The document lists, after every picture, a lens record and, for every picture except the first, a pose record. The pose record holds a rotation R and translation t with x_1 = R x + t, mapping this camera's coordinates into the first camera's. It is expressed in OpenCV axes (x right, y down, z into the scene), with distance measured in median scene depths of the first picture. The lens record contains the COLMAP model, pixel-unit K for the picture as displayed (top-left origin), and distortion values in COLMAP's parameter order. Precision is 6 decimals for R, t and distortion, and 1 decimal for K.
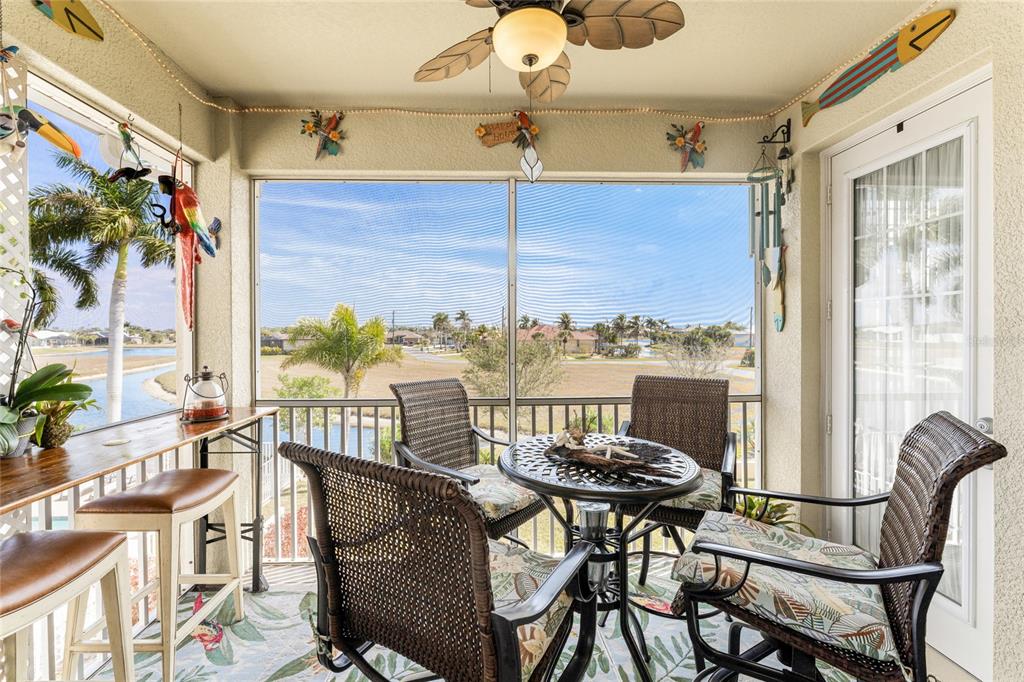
lens RADIAL K [[411.1, 0, 511.3], [0, 411.1, 334.0], [0, 0, 1]] dist [0.000228, -0.001105]
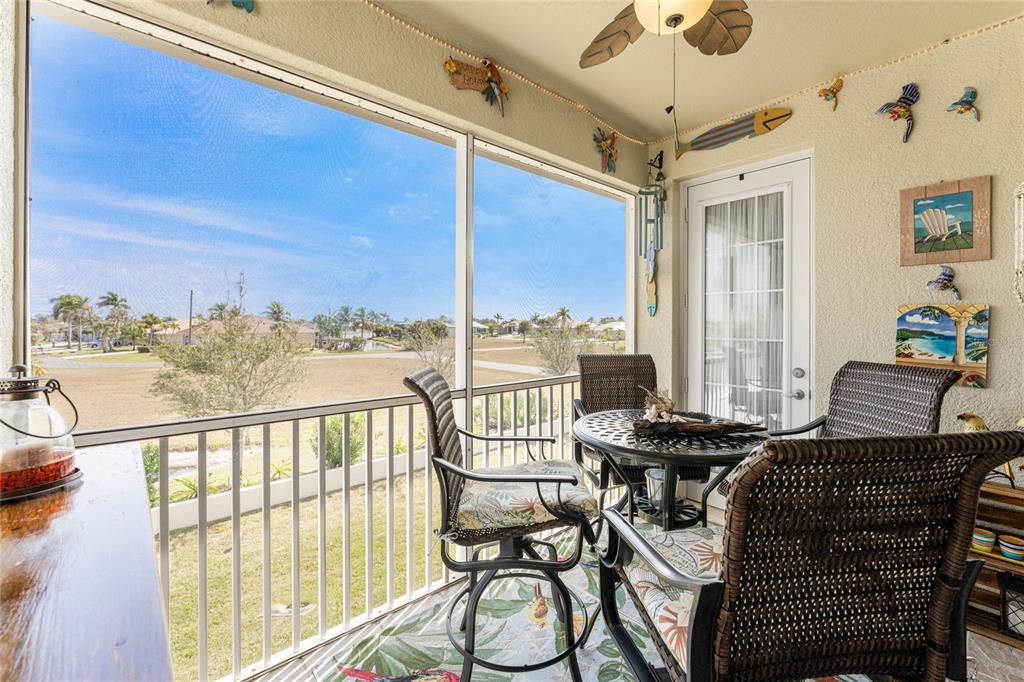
lens RADIAL K [[411.1, 0, 519.1], [0, 411.1, 326.1], [0, 0, 1]] dist [0.000228, -0.001105]
pose [[0.783595, 0.002436, 0.621268, -0.466576], [-0.001498, 0.999997, -0.002031, 0.029065], [-0.621270, 0.000661, 0.783596, 0.263083]]
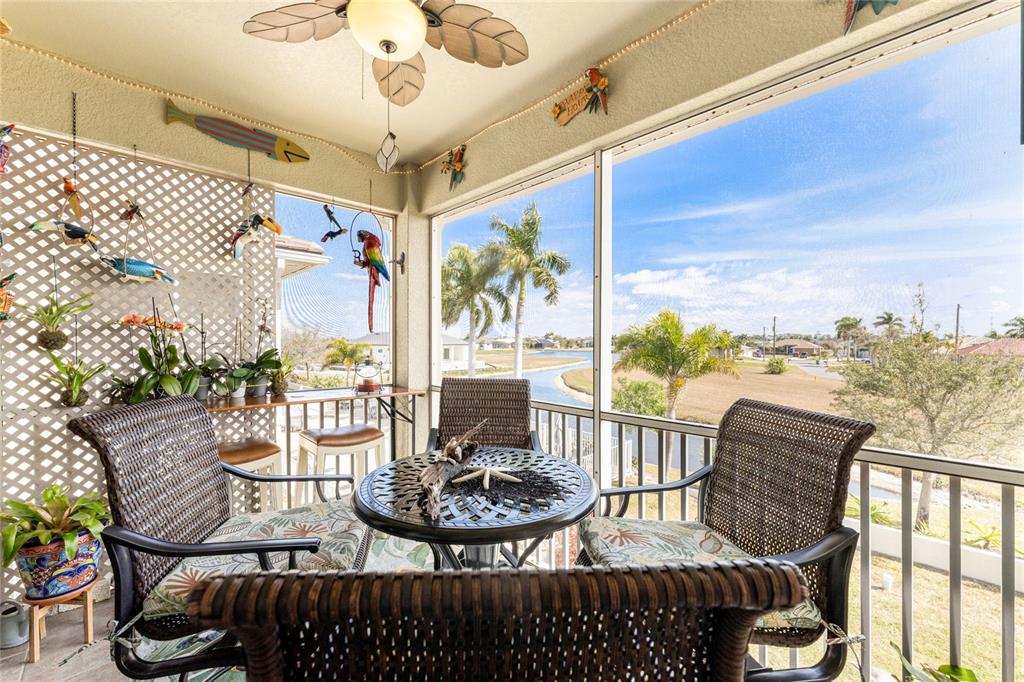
lens RADIAL K [[411.1, 0, 518.1], [0, 411.1, 344.8], [0, 0, 1]] dist [0.000228, -0.001105]
pose [[0.666733, 0.014802, -0.745149, 0.545001], [-0.010906, 0.999889, 0.010104, 0.016323], [0.745217, 0.001390, 0.666821, 0.321485]]
